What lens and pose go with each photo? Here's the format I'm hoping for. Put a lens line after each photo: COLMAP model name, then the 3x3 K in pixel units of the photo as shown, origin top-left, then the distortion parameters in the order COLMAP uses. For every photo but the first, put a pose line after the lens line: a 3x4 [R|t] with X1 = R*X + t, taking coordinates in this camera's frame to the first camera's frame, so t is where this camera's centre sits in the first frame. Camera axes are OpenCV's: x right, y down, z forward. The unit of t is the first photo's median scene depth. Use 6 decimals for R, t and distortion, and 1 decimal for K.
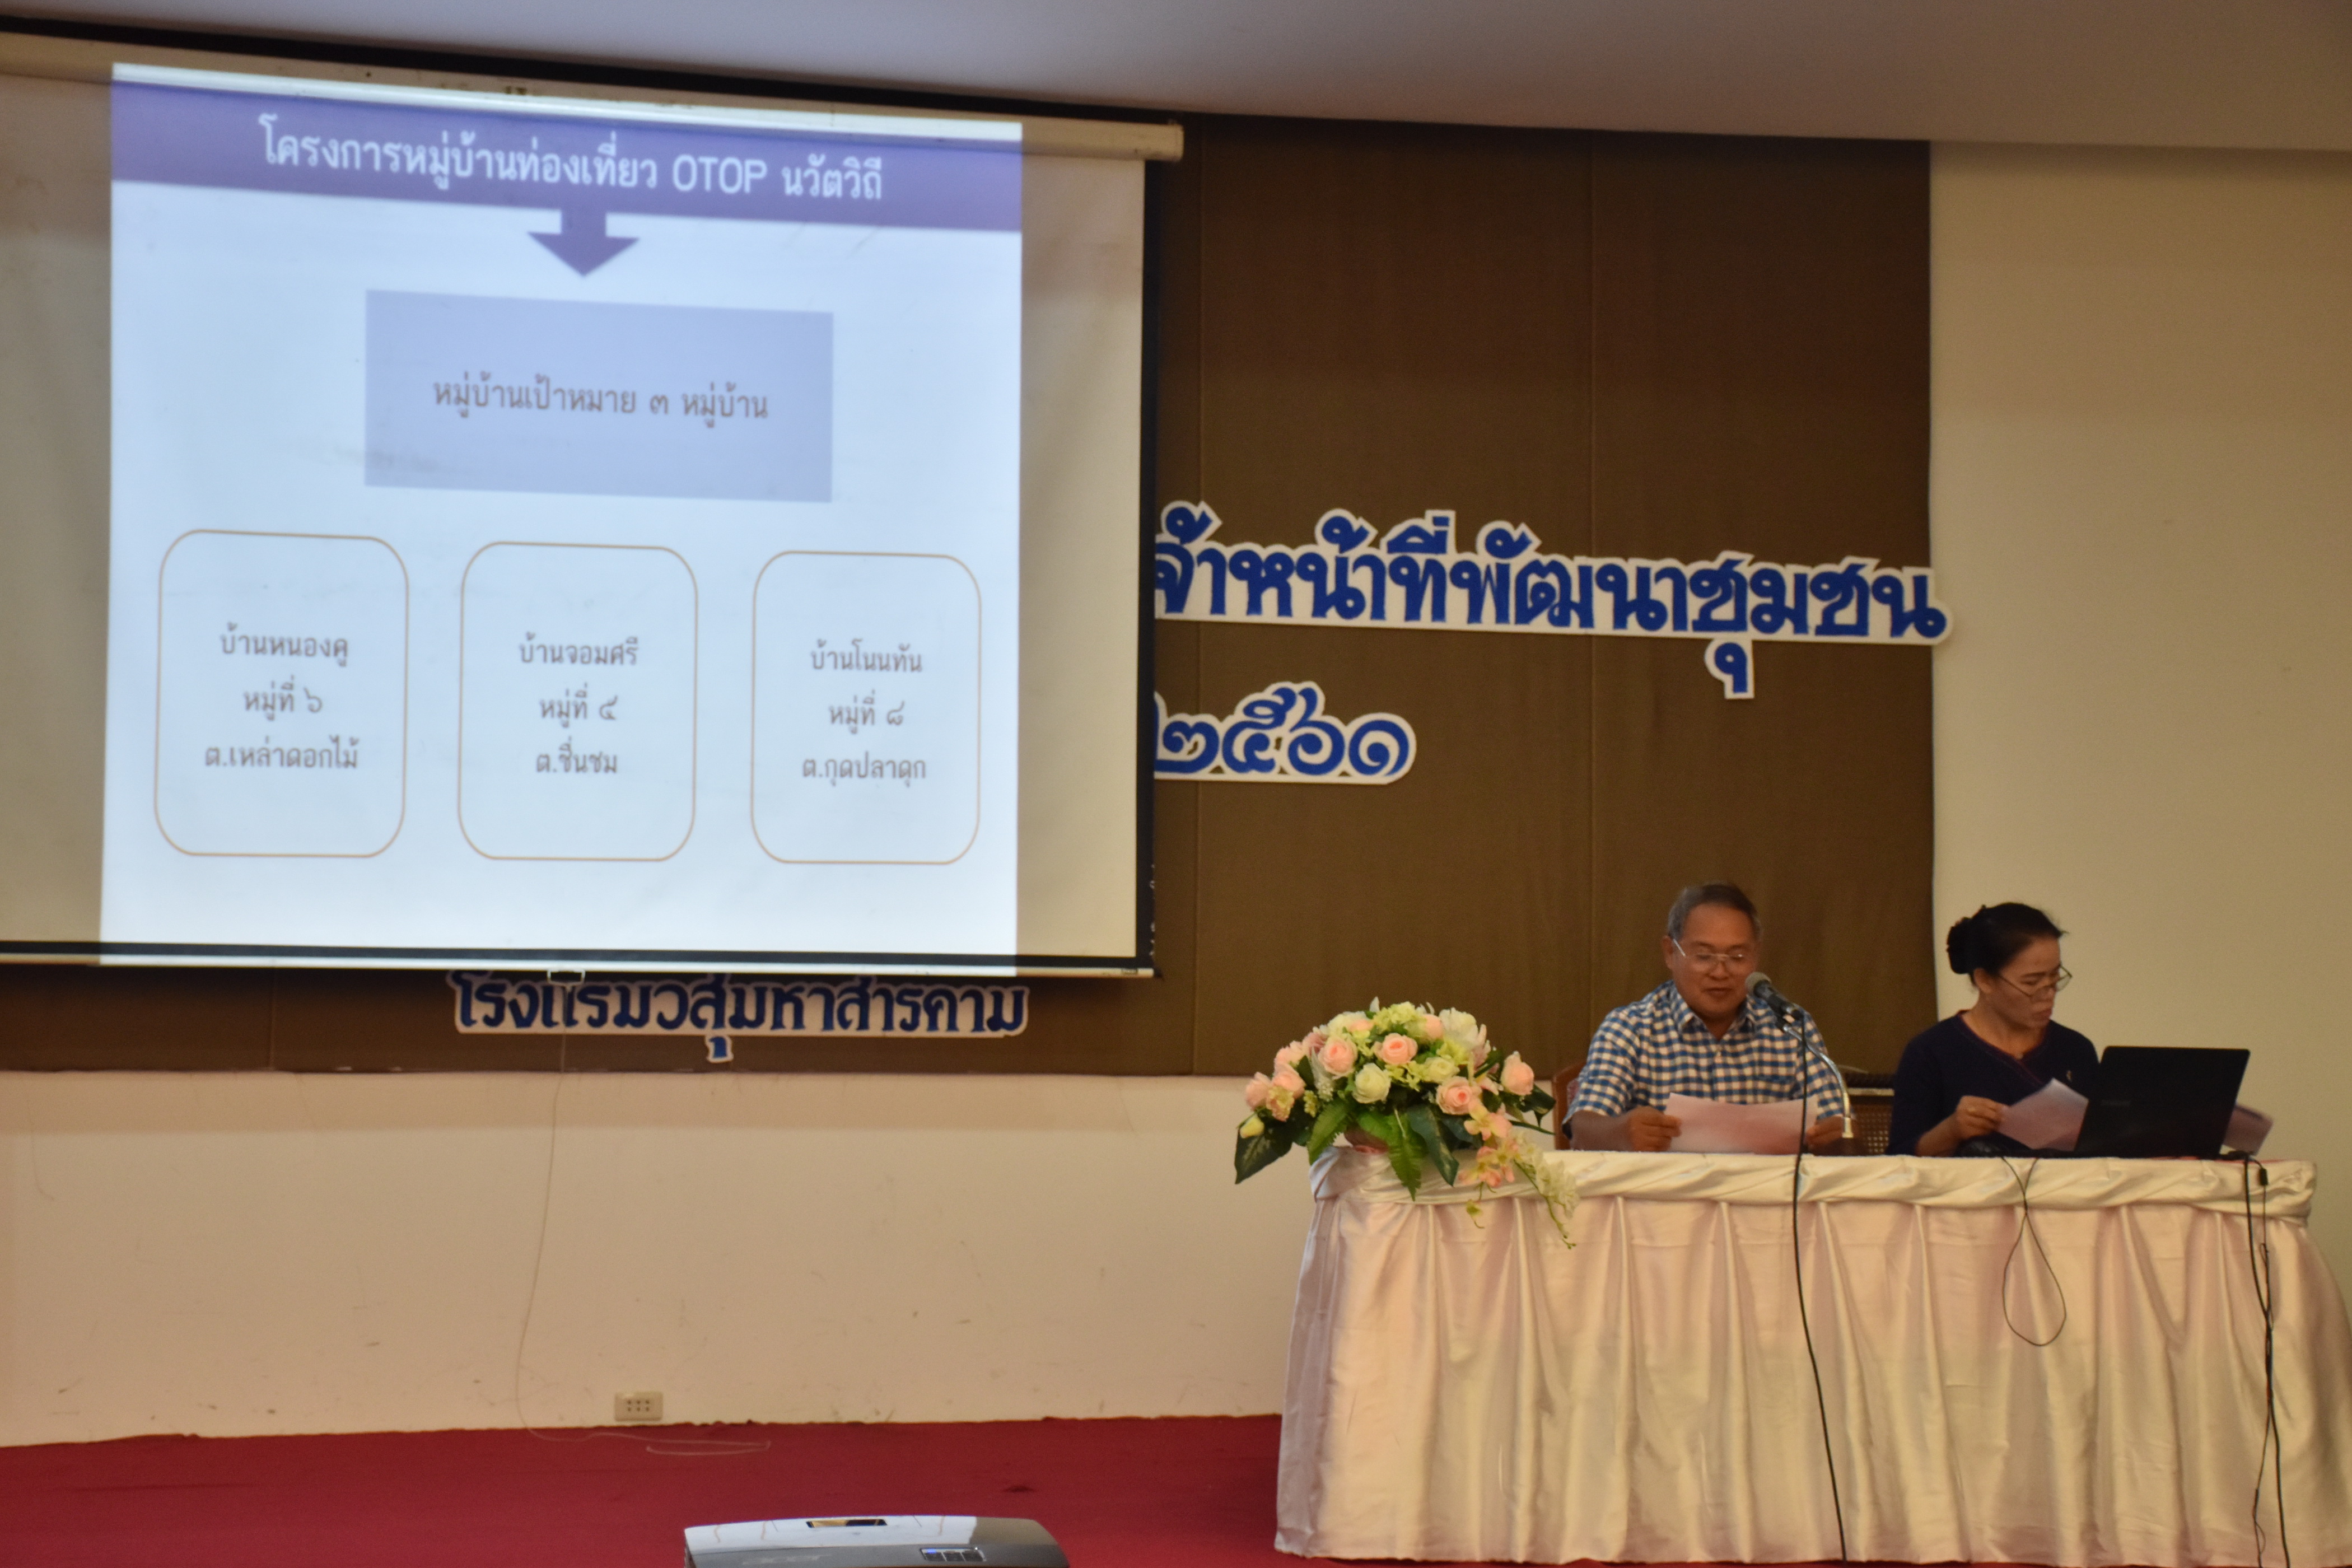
lens RADIAL K [[3775.4, 0, 1176.0], [0, 3775.4, 784.0], [0, 0, 1]] dist [0.221413, 0.555611]
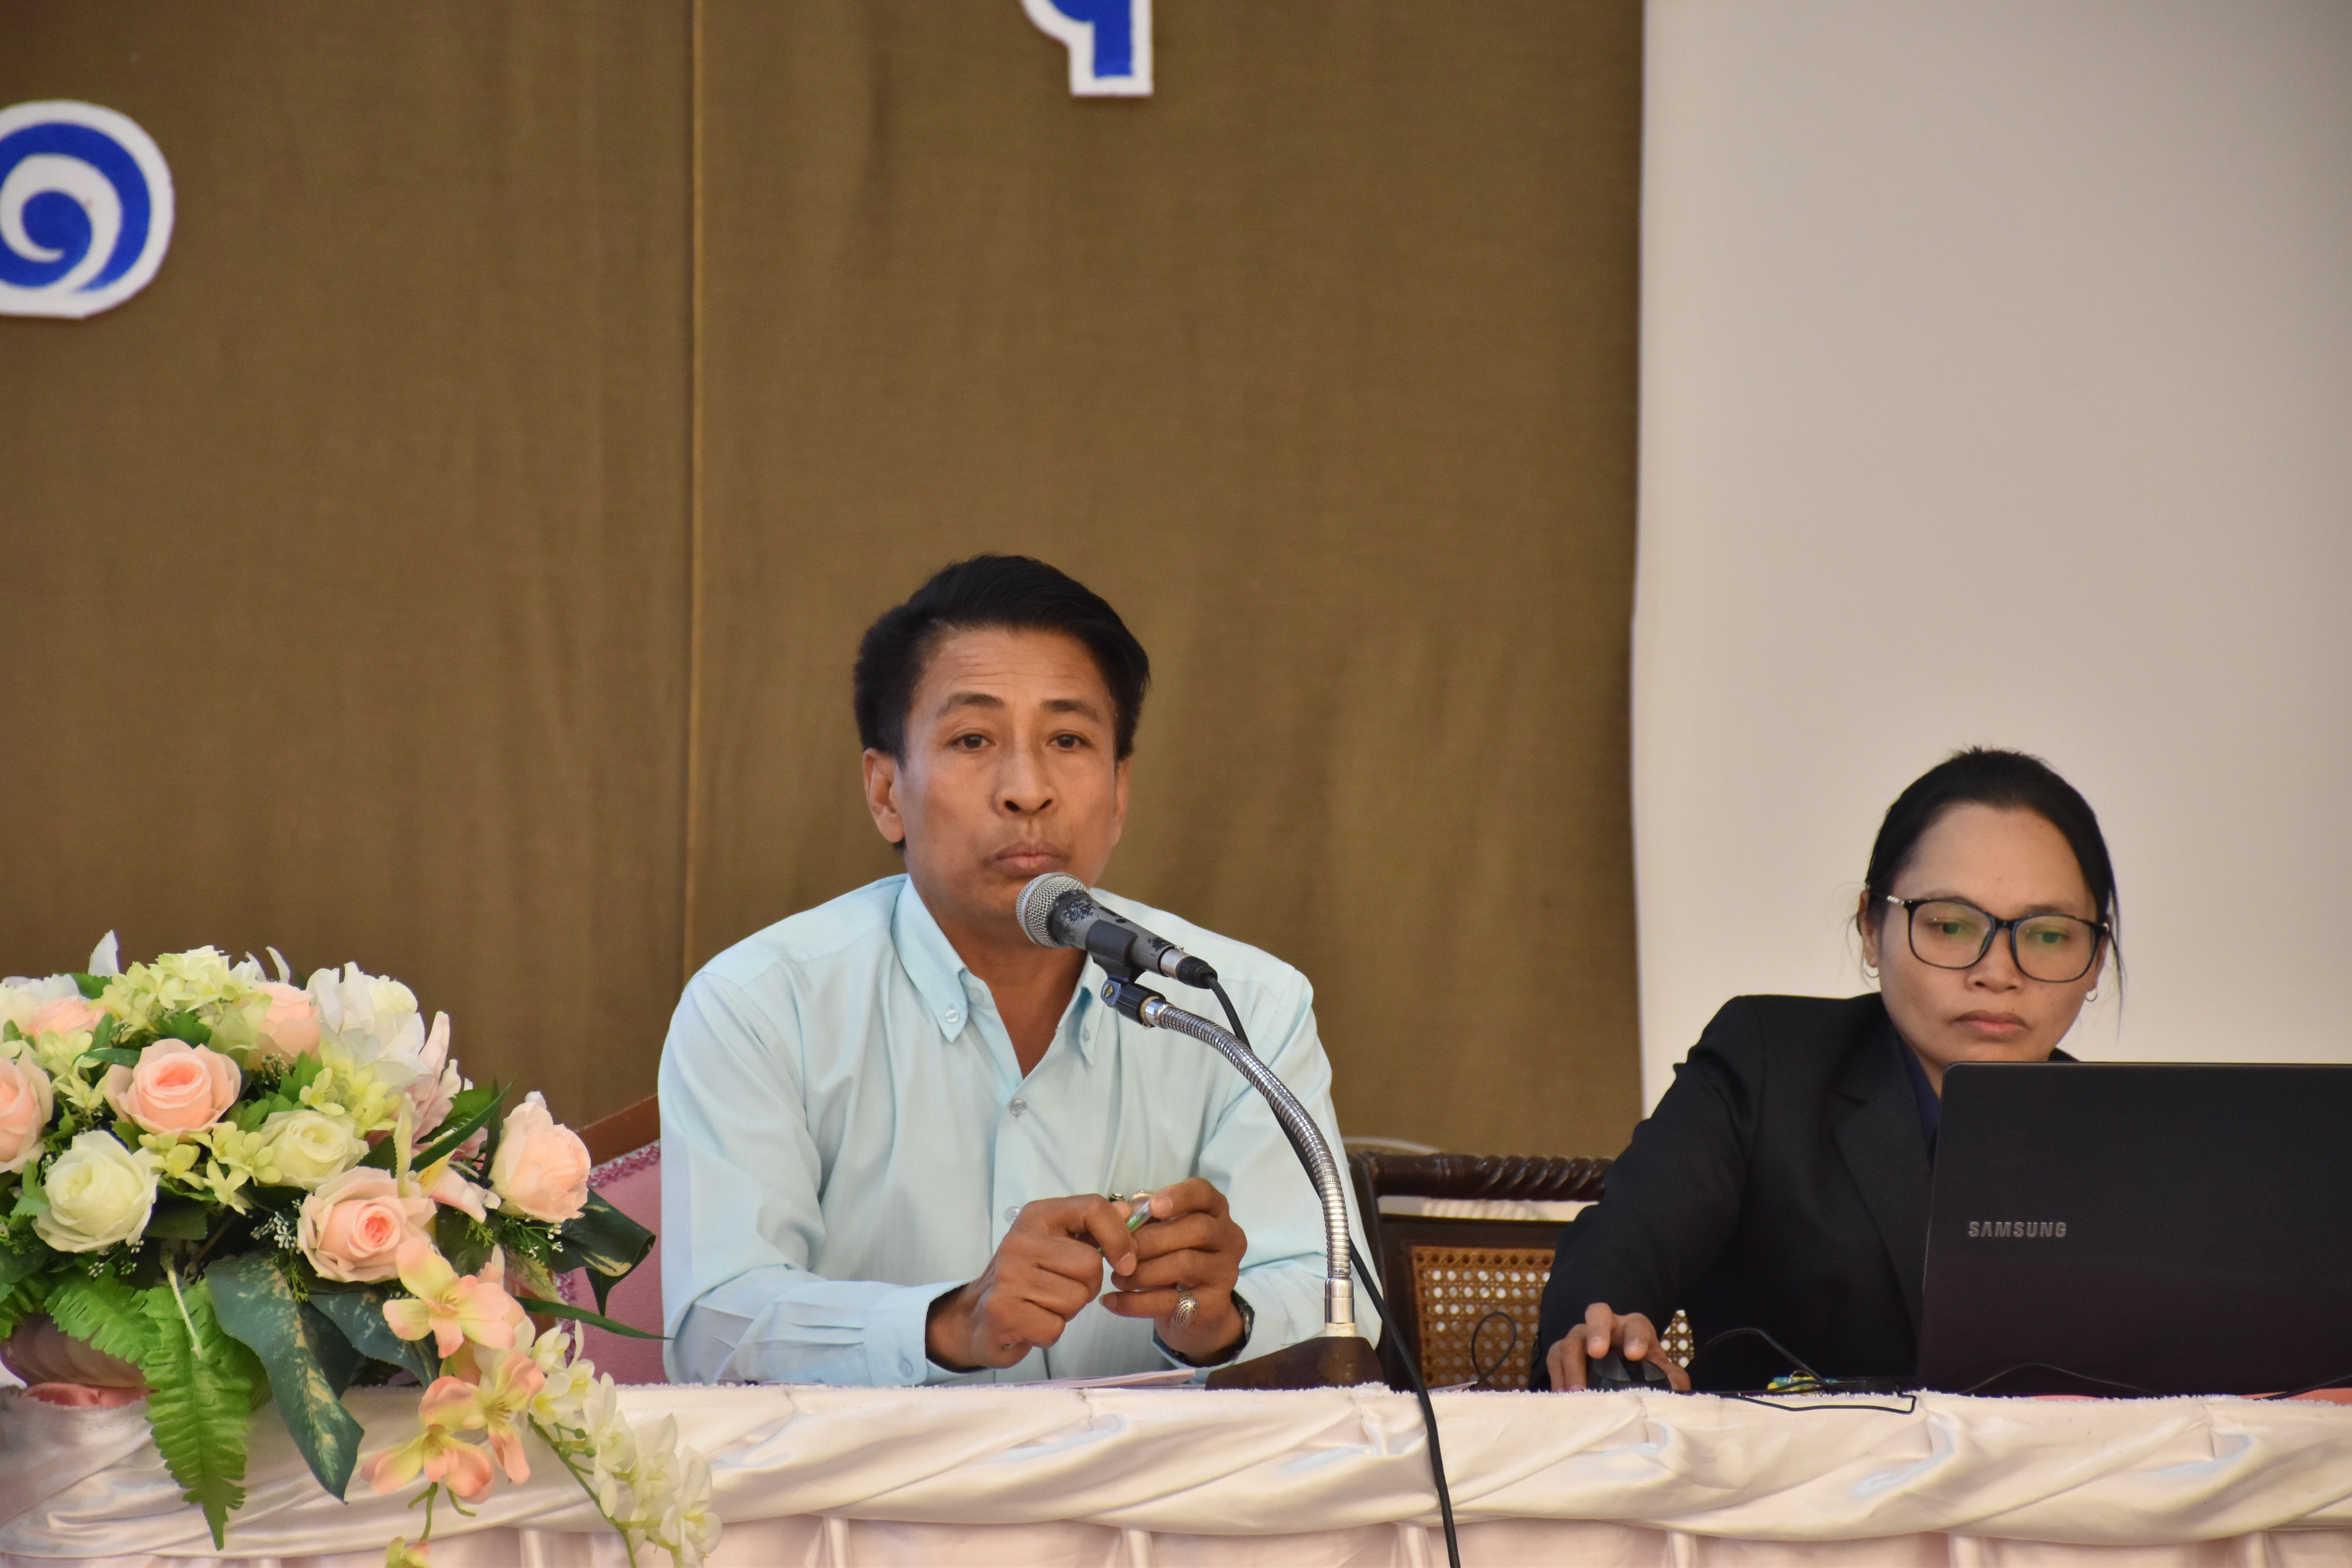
lens RADIAL K [[10308.1, 0, 1176.0], [0, 10308.1, 784.0], [0, 0, 1]] dist [1.507703, 11.536958]
pose [[0.985458, 0.007148, 0.169768, -0.007658], [-0.013511, 0.999248, 0.036356, 0.006335], [-0.169380, -0.038121, 0.984813, 0.058782]]
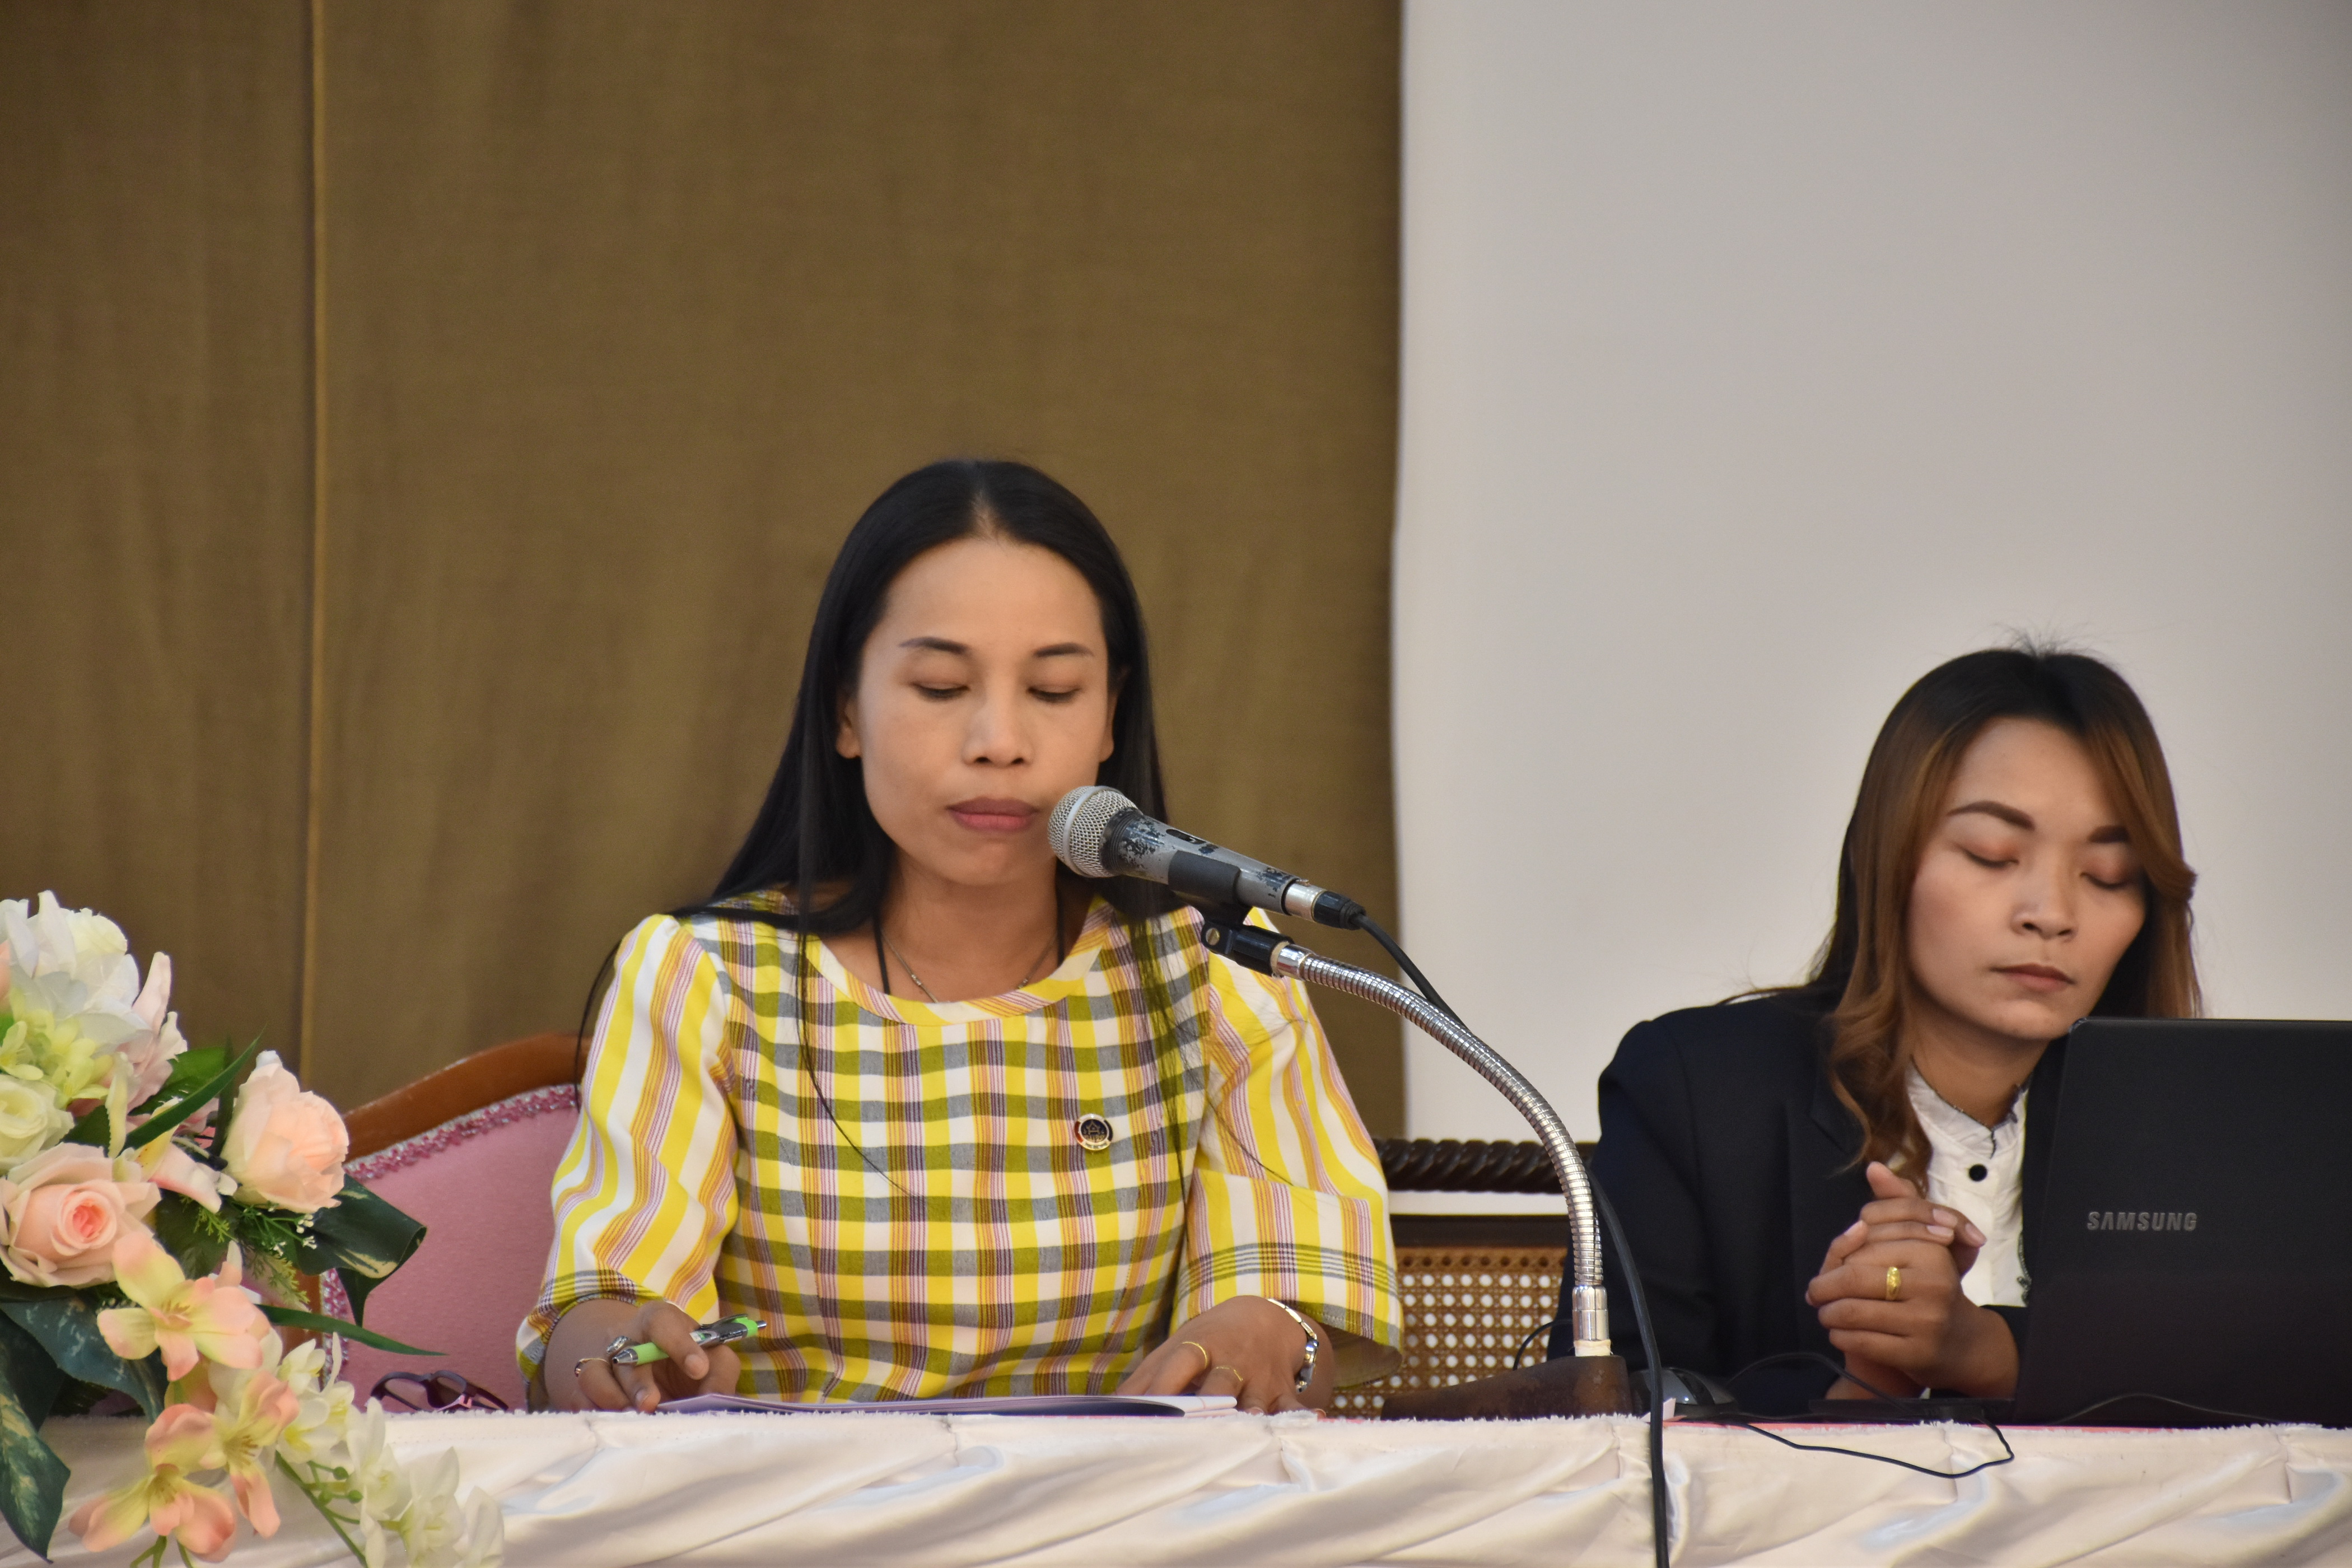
lens RADIAL K [[10852.6, 0, 1175.8], [0, 10852.6, 781.9], [0, 0, 1]] dist [1.584020, 21.546230]
pose [[0.974844, 0.009406, 0.222690, -0.016421], [-0.017573, 0.999243, 0.034719, 0.015792], [-0.222195, -0.037759, 0.974271, 0.150904]]
